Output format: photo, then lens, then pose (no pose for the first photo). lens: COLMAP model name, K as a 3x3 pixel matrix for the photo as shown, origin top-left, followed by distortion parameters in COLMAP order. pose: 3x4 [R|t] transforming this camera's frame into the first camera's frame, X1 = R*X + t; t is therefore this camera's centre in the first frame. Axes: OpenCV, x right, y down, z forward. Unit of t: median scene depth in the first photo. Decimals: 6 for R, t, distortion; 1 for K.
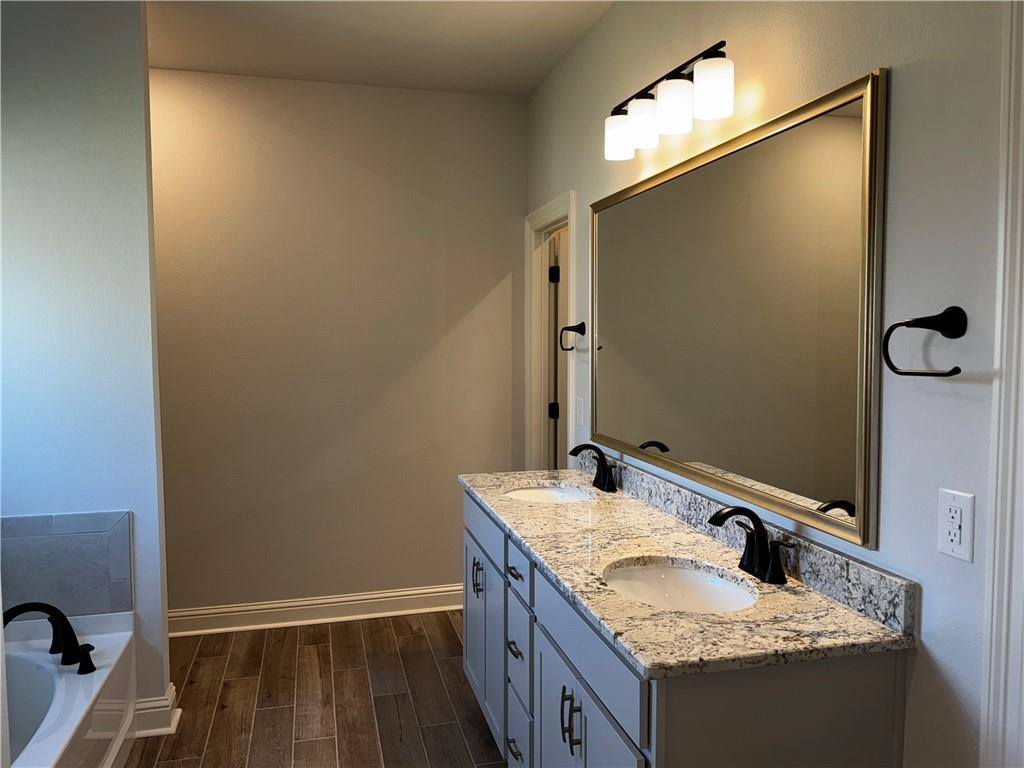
lens RADIAL K [[771.5, 0, 512.0], [0, 771.5, 384.0], [0, 0, 1]] dist [0.181688, -0.236298]
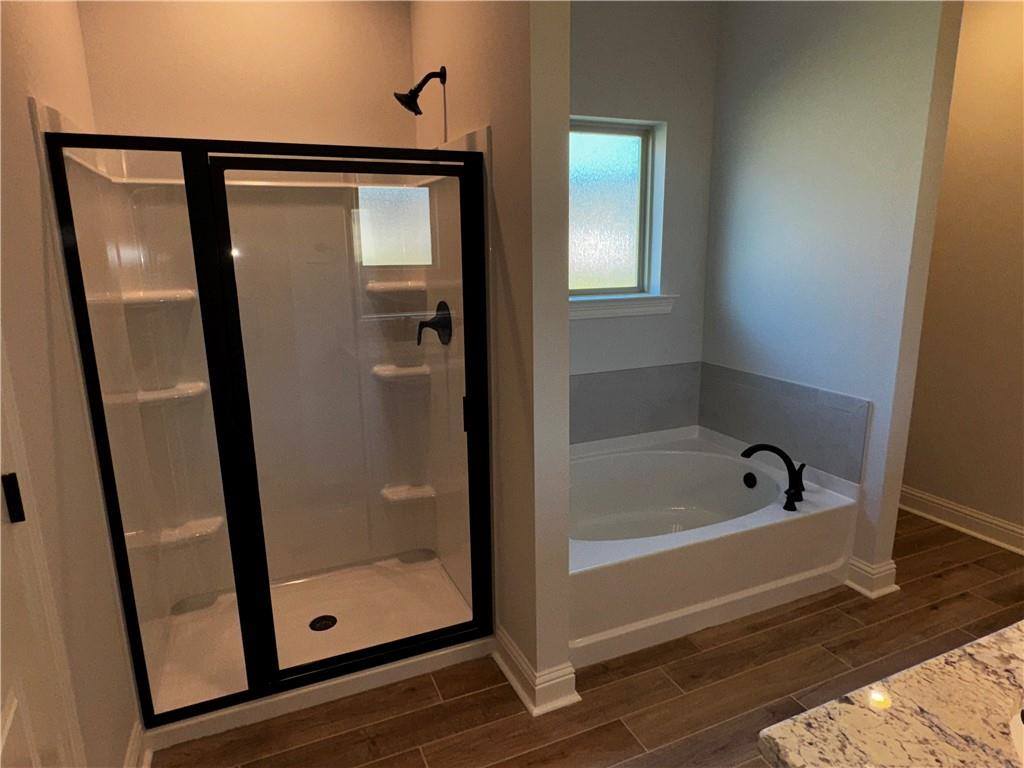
lens RADIAL K [[631.7, 0, 512.0], [0, 631.7, 384.0], [0, 0, 1]] dist [0.002457, 0.001013]
pose [[0.163161, 0.213689, -0.963180, 0.307405], [-0.048358, 0.976821, 0.208524, -0.029019], [0.985414, 0.012554, 0.169713, 0.336792]]
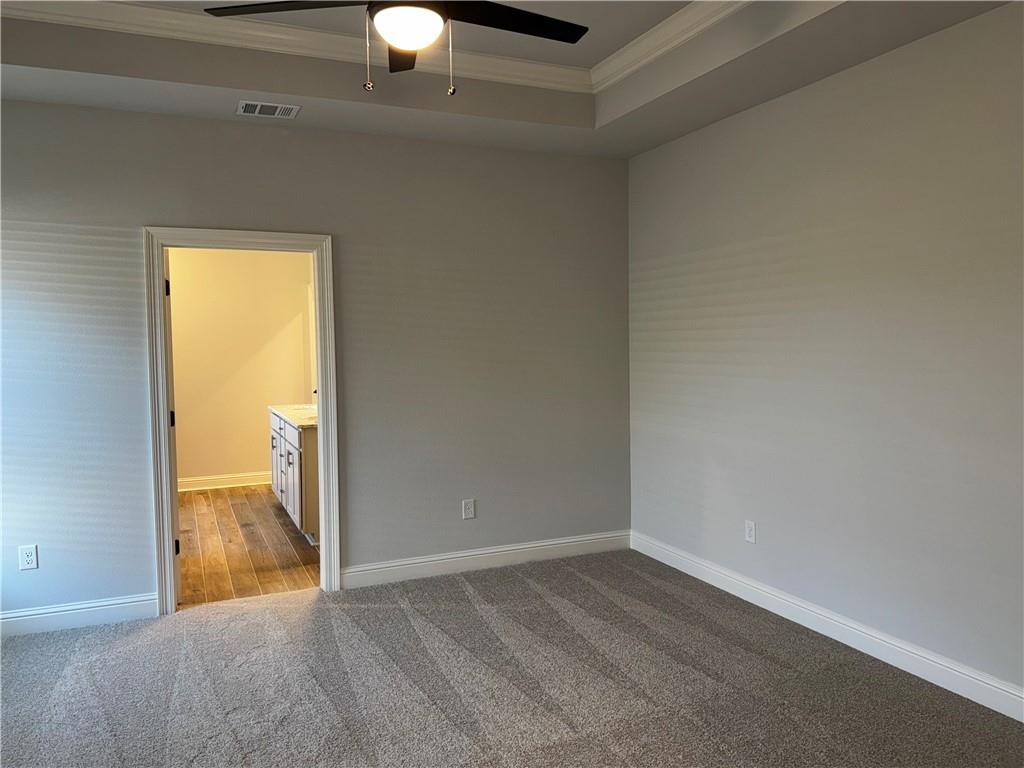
lens RADIAL K [[771.5, 0, 512.0], [0, 771.5, 384.0], [0, 0, 1]] dist [0.181688, -0.236298]
pose [[0.987537, -0.024357, 0.155490, 0.306641], [0.025709, 0.999647, -0.006693, 0.094312], [-0.155273, 0.010607, 0.987815, -1.504193]]
